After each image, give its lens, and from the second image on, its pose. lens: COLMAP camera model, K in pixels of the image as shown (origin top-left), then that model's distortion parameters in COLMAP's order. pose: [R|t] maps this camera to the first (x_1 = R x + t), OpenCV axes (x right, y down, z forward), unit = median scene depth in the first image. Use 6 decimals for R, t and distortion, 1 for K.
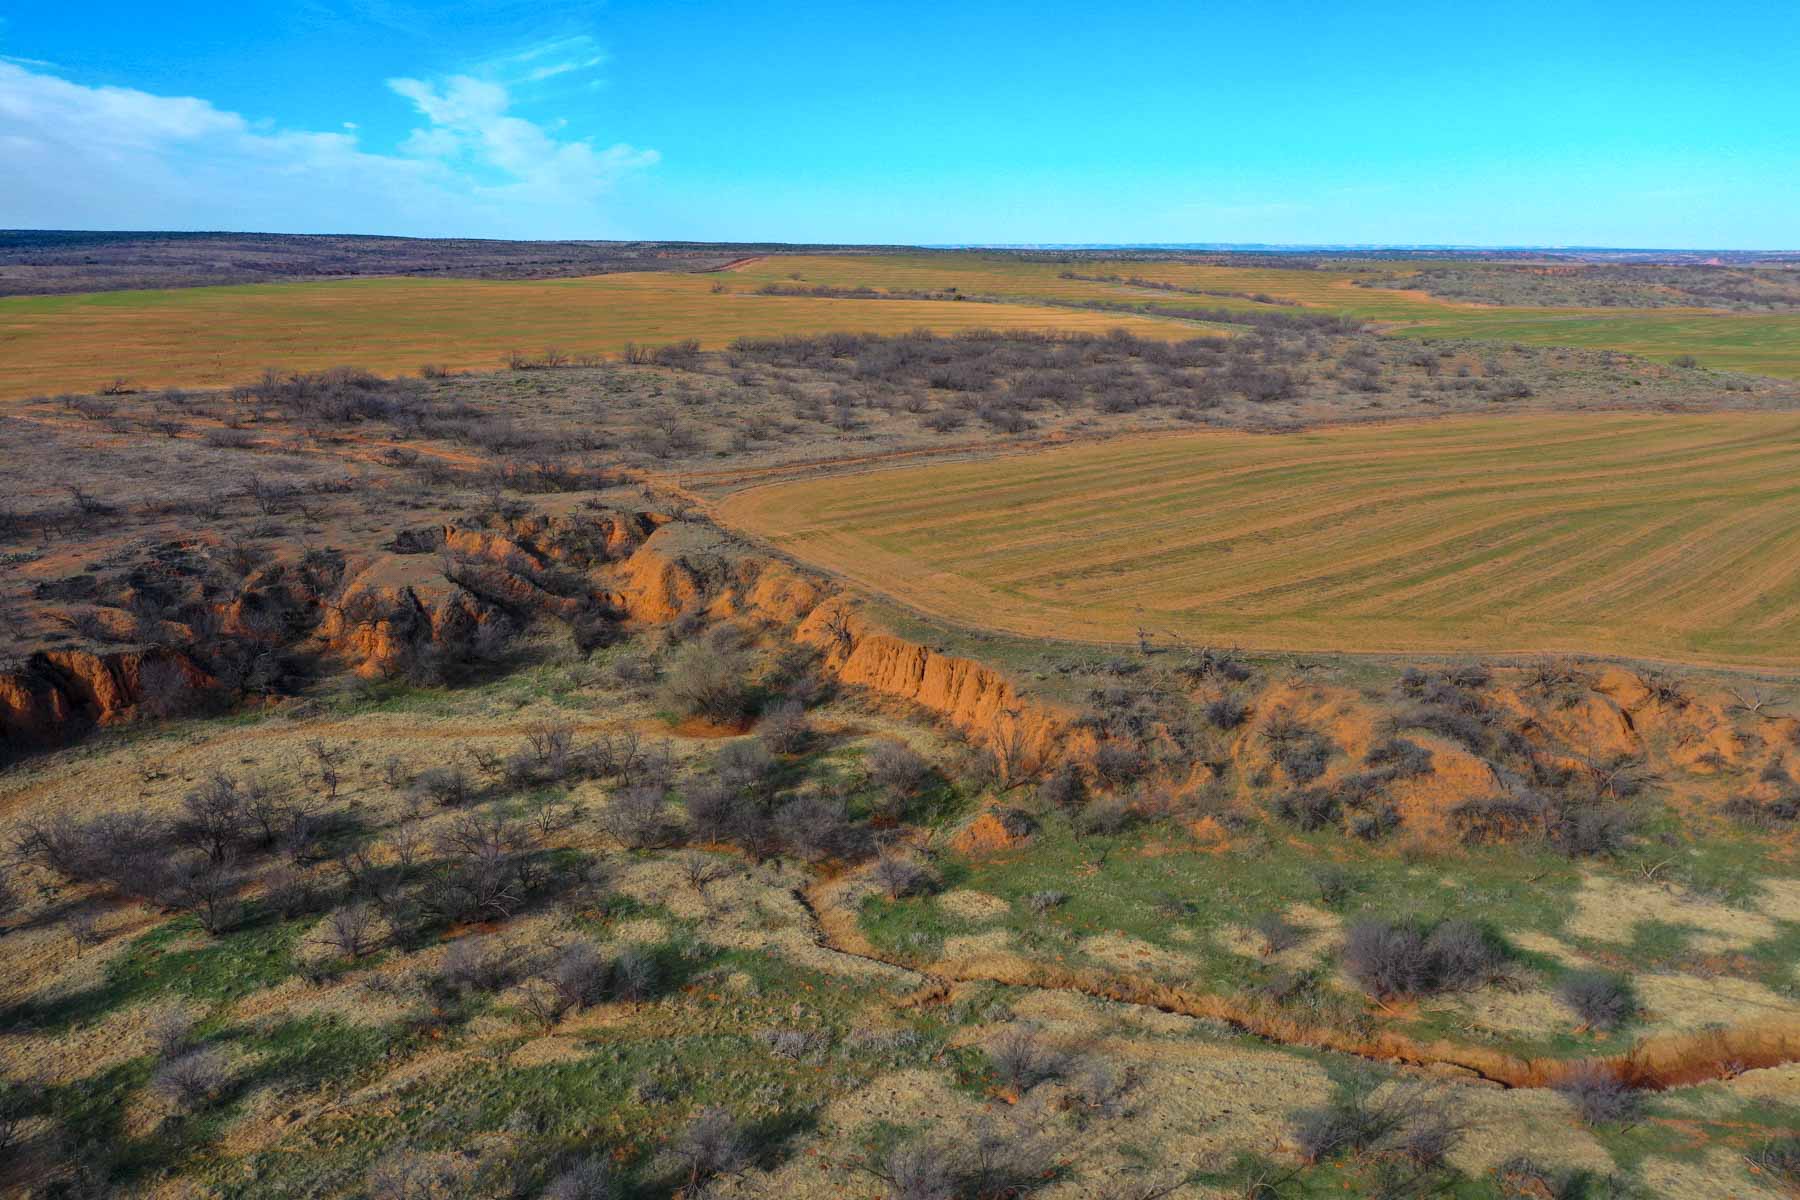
lens RADIAL K [[1428.5, 0, 895.2], [0, 1428.5, 587.0], [0, 0, 1]] dist [0.013119, 0.014061]
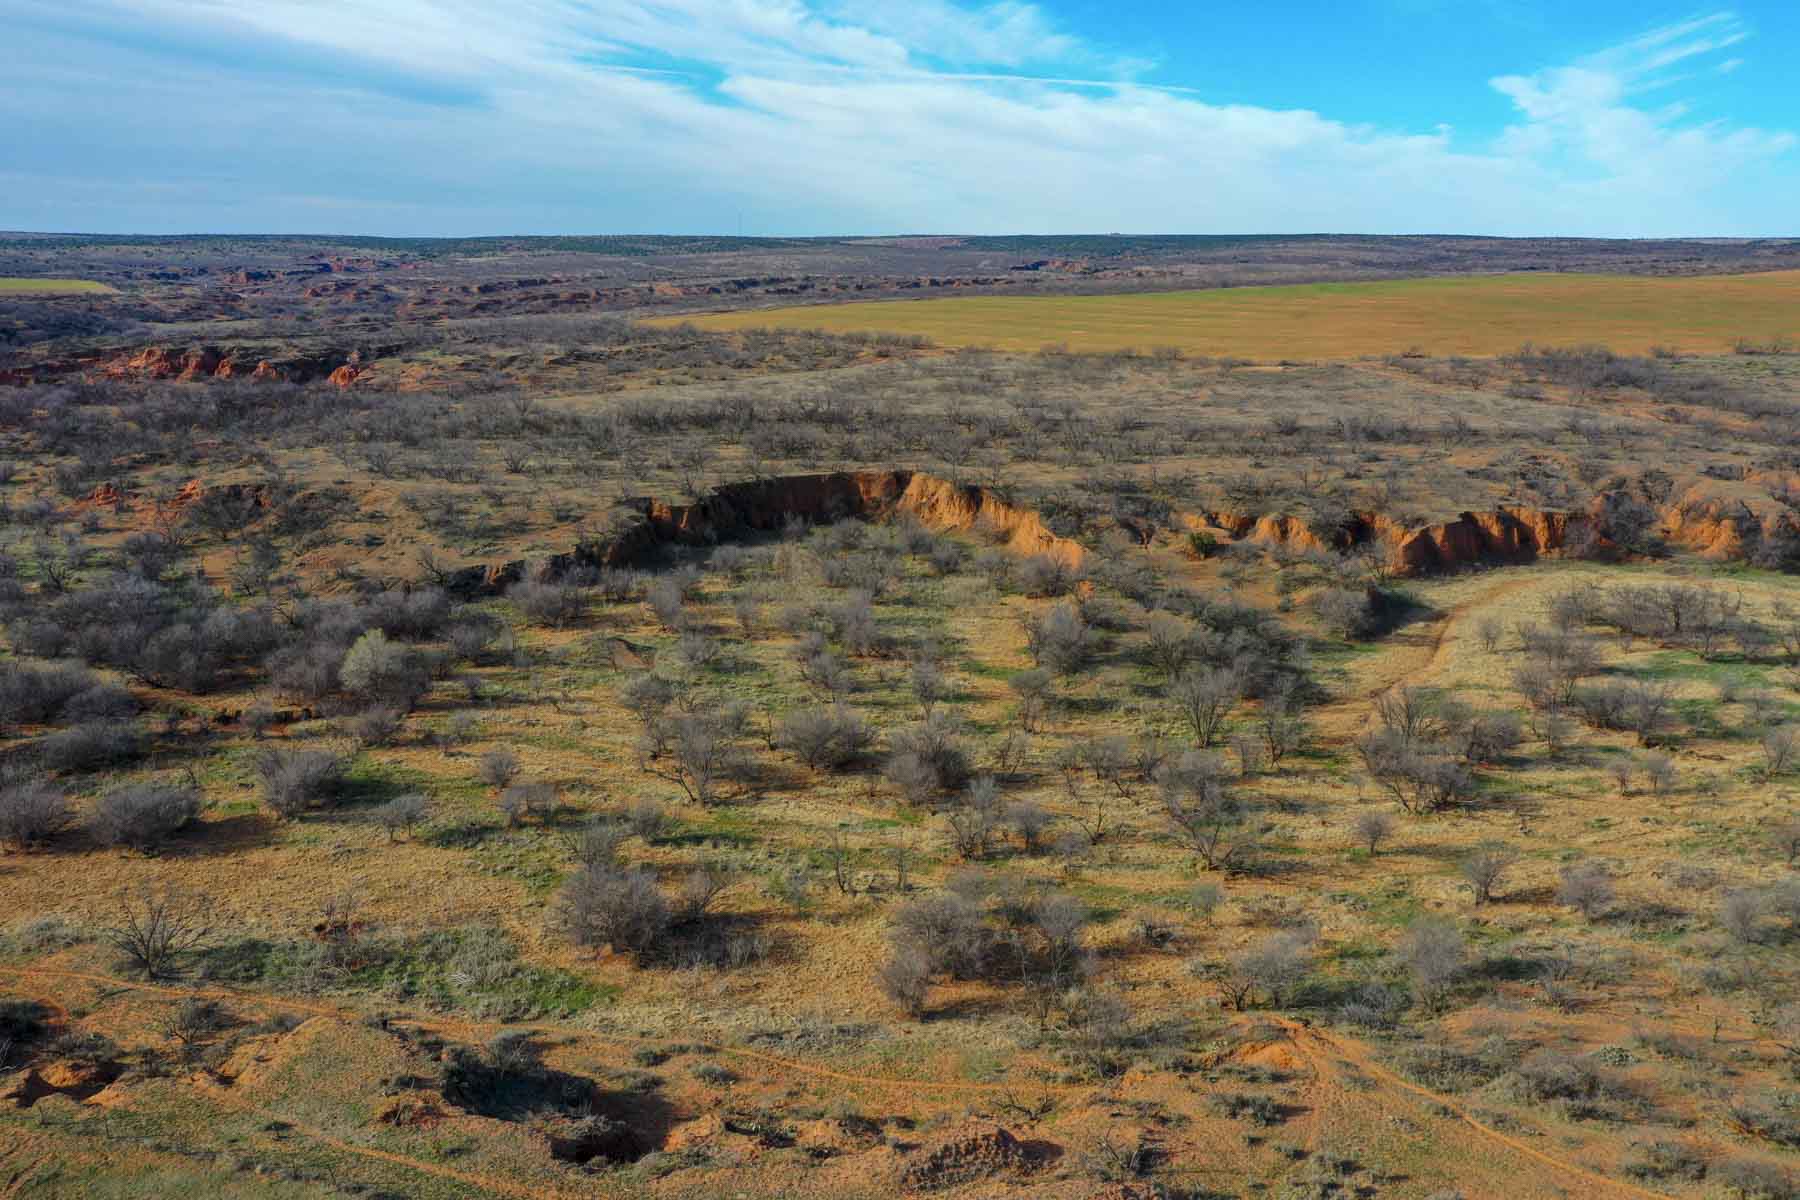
lens RADIAL K [[1428.5, 0, 908.1], [0, 1428.5, 566.1], [0, 0, 1]] dist [0.013119, 0.014061]
pose [[0.771388, 0.136582, -0.621535, -0.054157], [-0.145045, 0.988723, 0.037255, 0.064153], [0.619614, 0.061412, 0.782500, -0.262631]]
